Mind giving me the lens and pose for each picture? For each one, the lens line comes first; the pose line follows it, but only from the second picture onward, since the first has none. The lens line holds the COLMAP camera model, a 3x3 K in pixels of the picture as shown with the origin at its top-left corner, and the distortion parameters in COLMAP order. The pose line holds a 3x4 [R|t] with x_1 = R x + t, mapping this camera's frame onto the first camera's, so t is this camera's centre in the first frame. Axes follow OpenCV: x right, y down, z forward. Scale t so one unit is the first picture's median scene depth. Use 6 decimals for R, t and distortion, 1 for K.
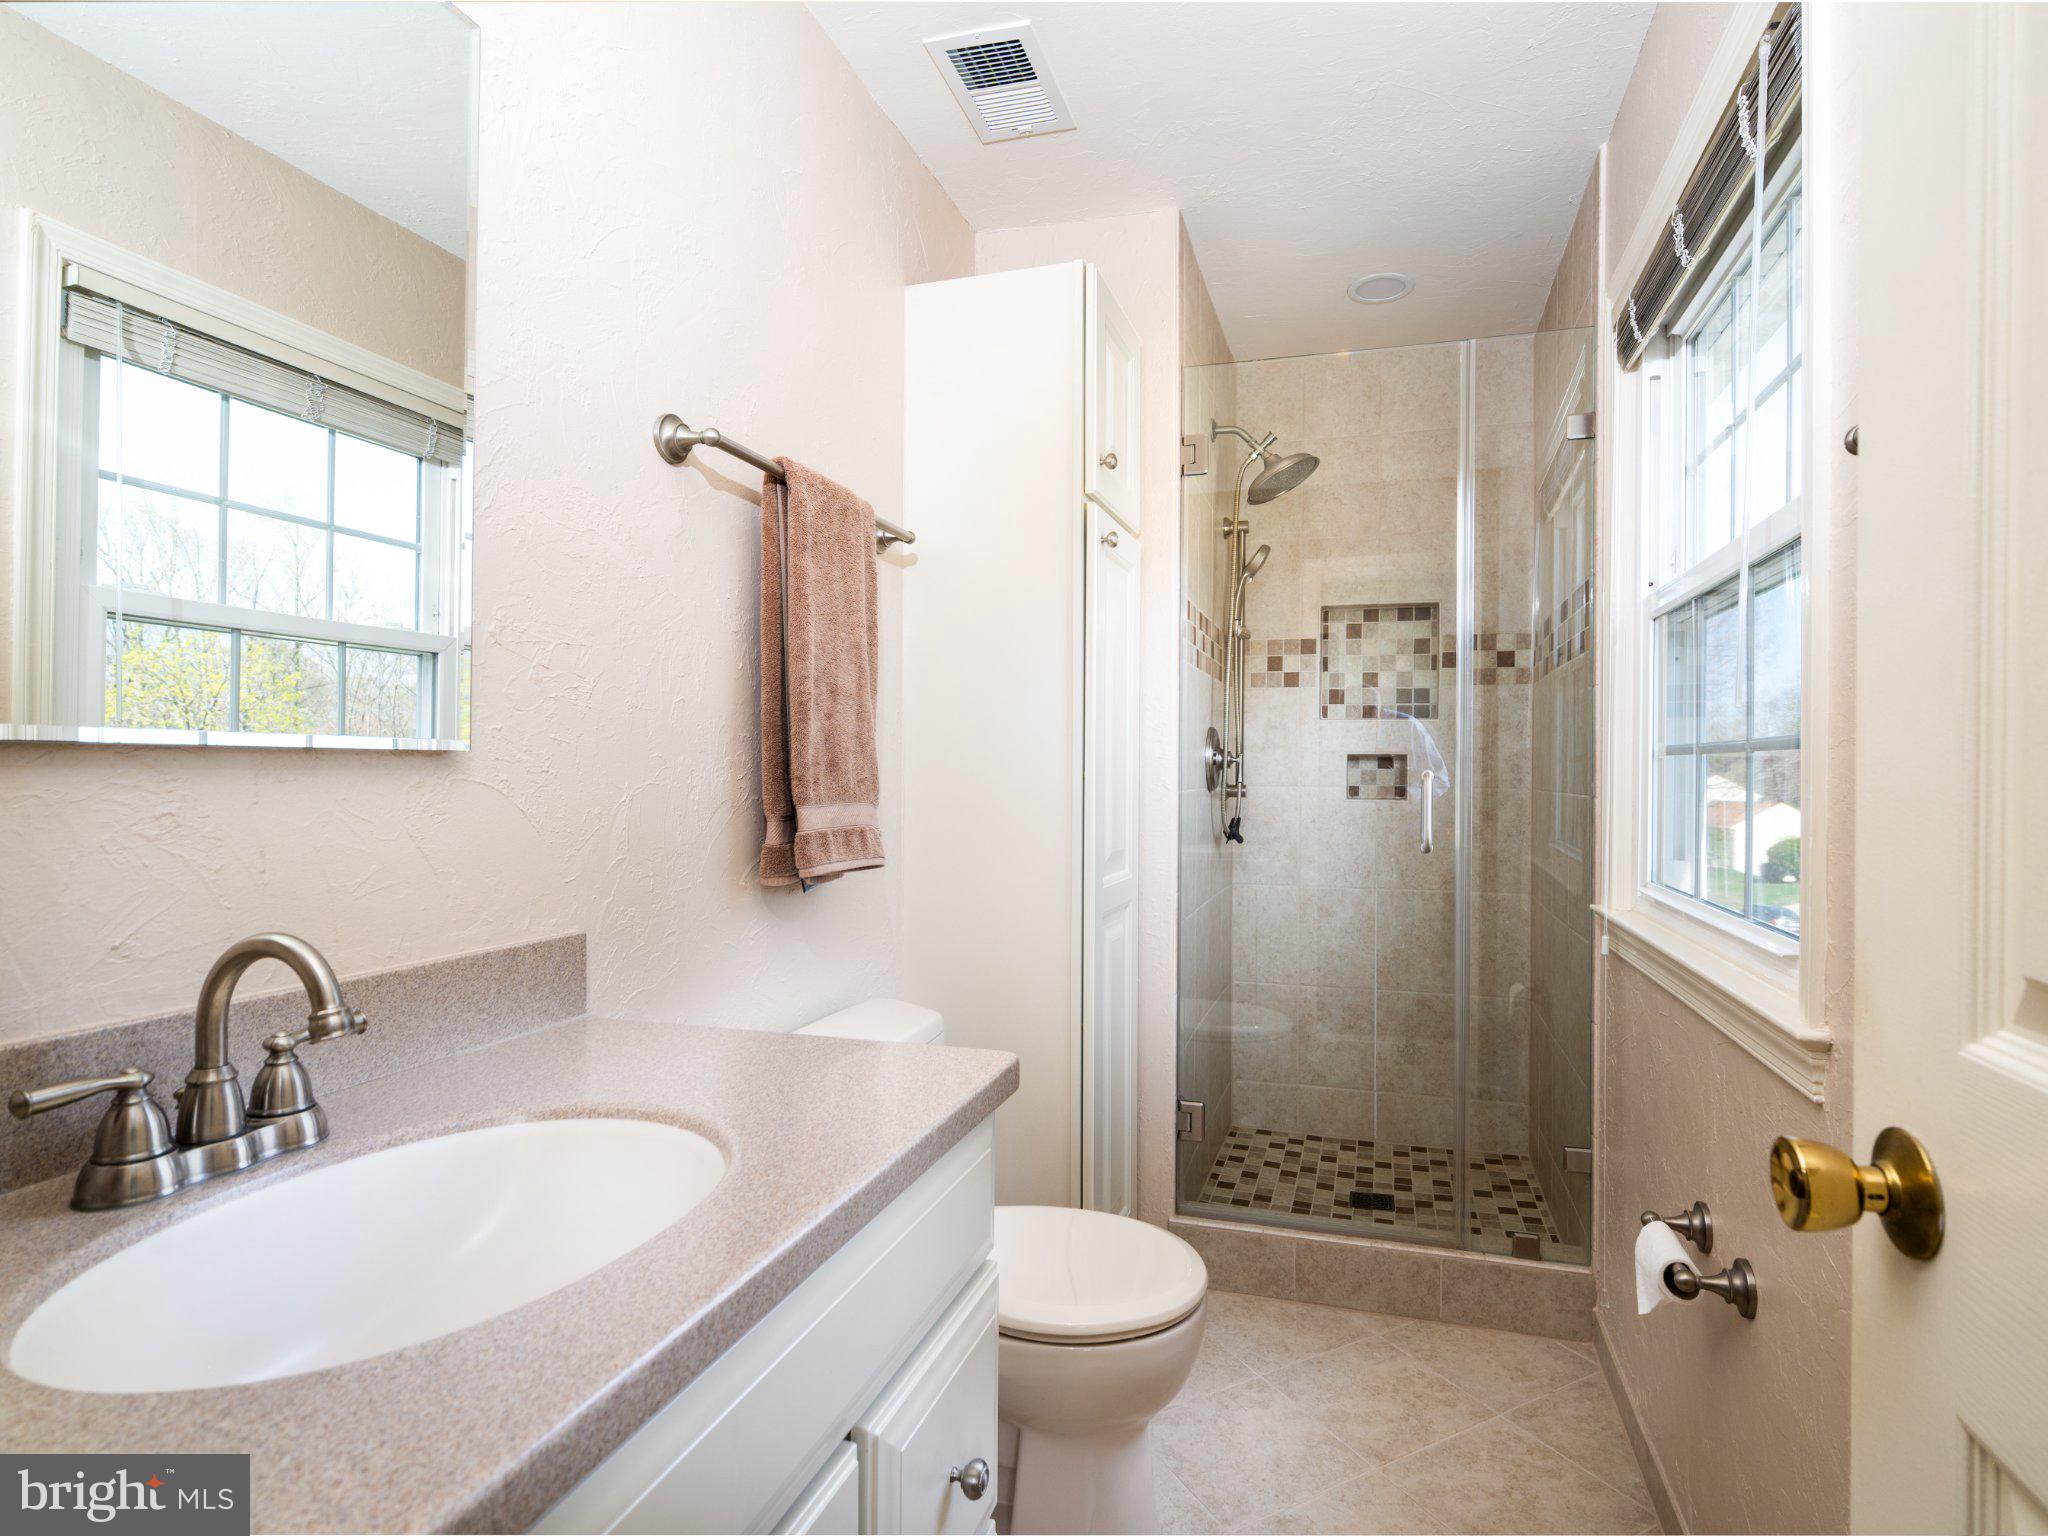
lens RADIAL K [[1059.7, 0, 1031.9], [0, 1059.7, 768.8], [0, 0, 1]] dist [-0.000266, -0.000686]
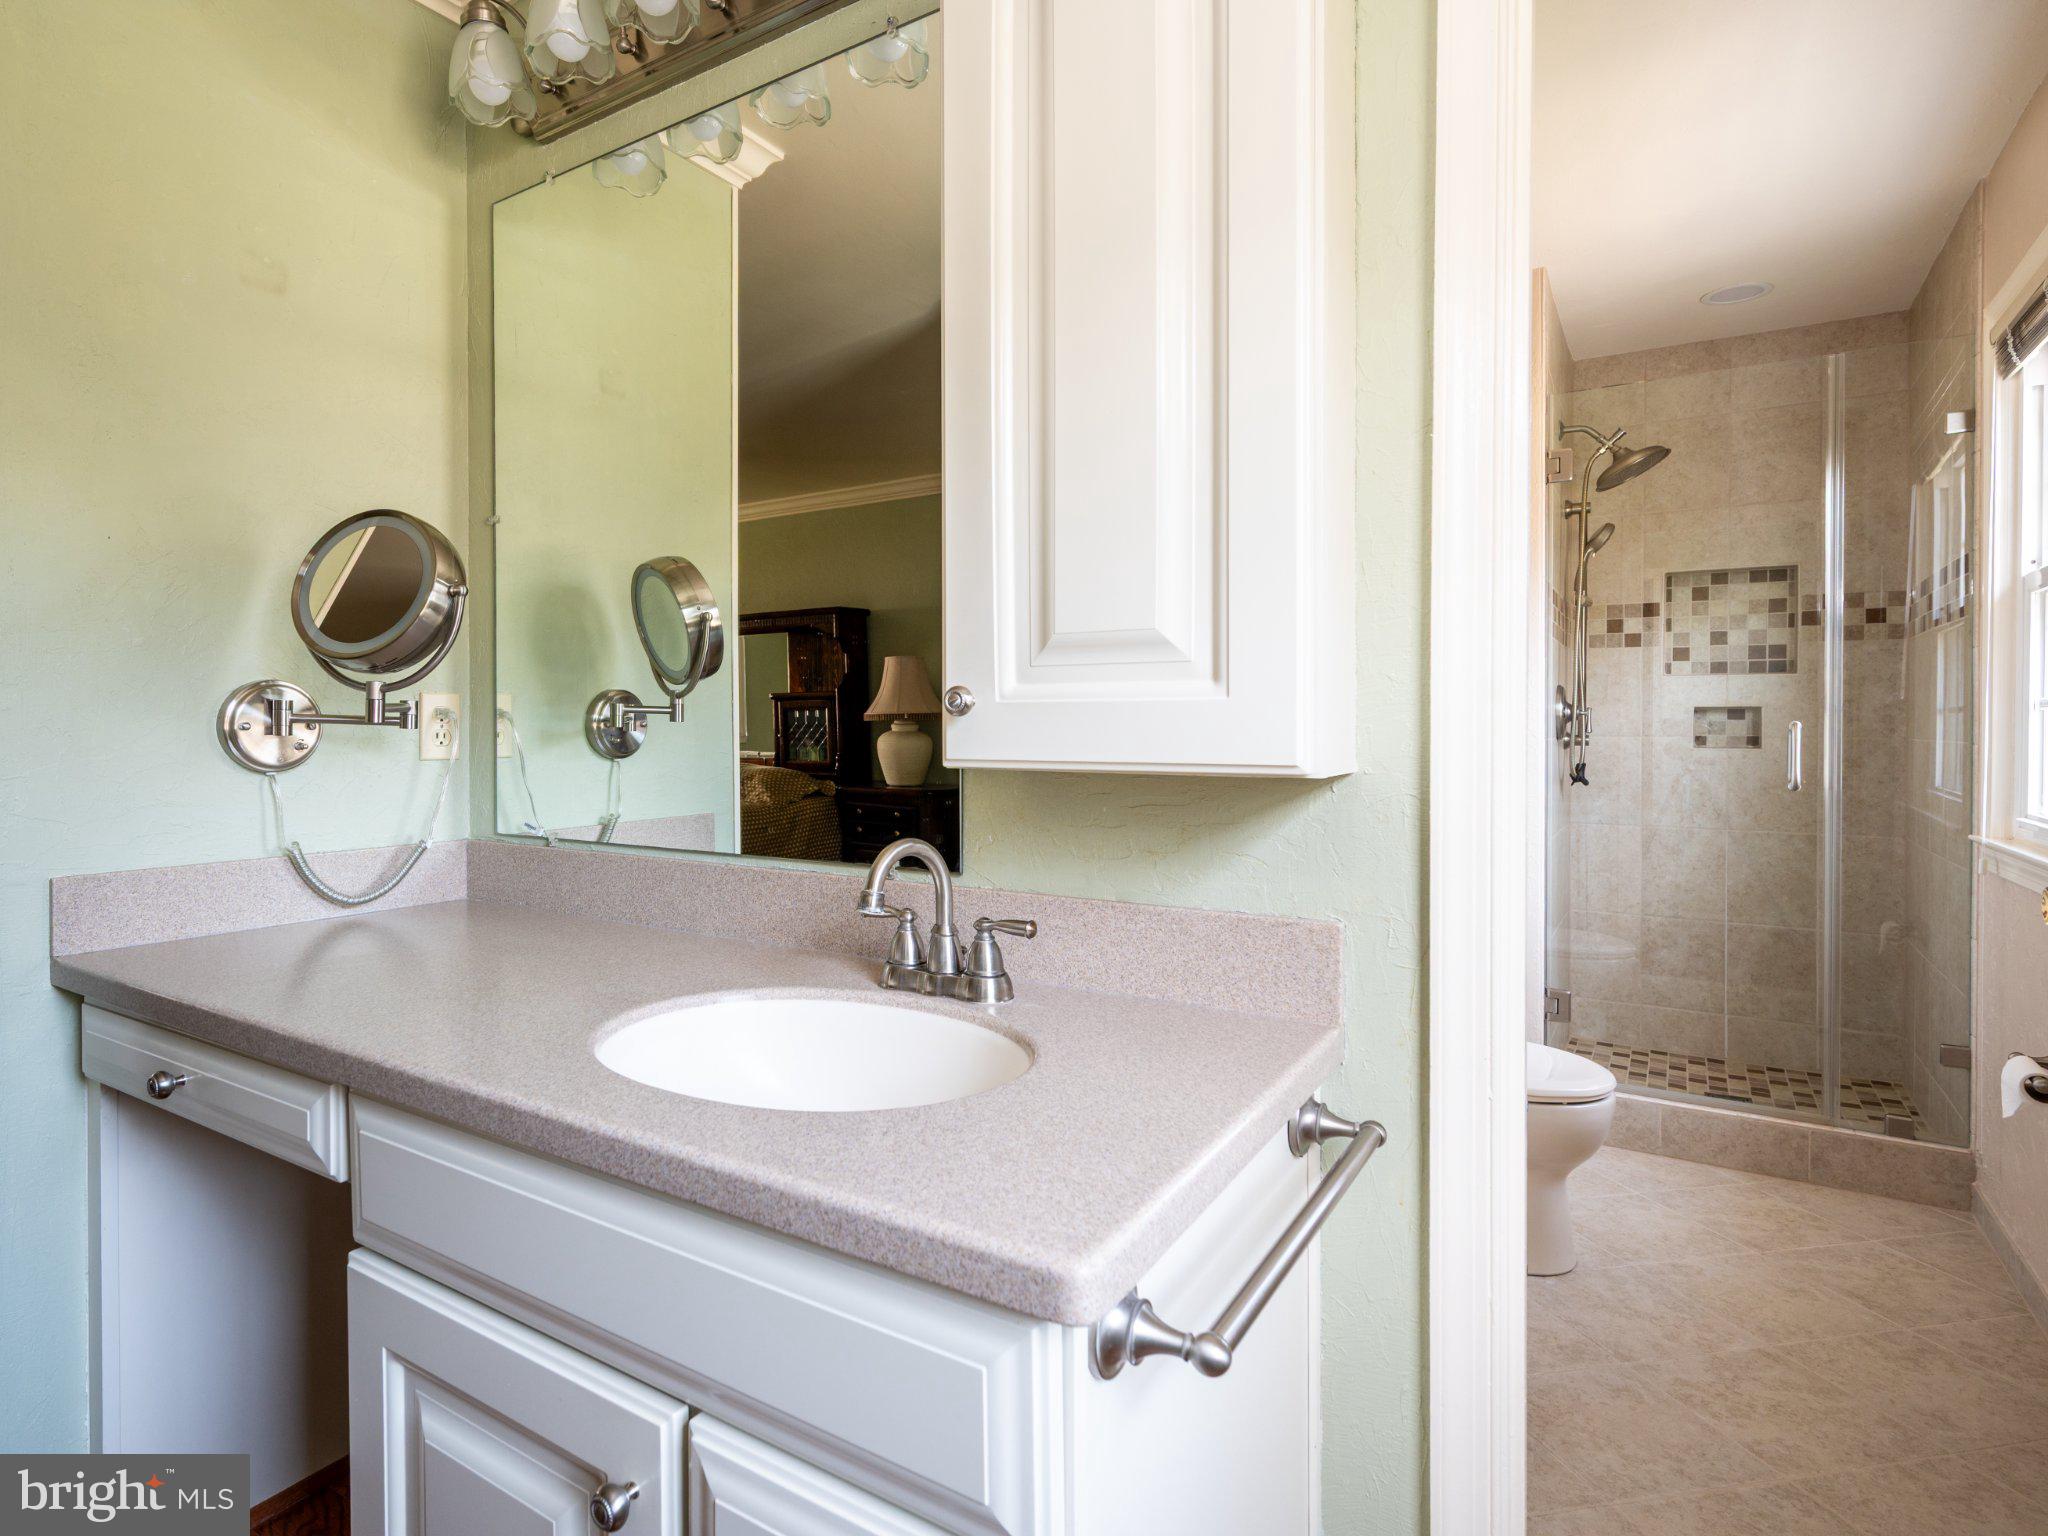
lens RADIAL K [[1059.7, 0, 868.0], [0, 1059.7, 729.4], [0, 0, 1]] dist [-0.000266, -0.000686]
pose [[0.943789, -0.003143, -0.330534, -0.156846], [0.005216, 0.999972, 0.005386, -0.000899], [0.330508, -0.006807, 0.943779, -0.338324]]
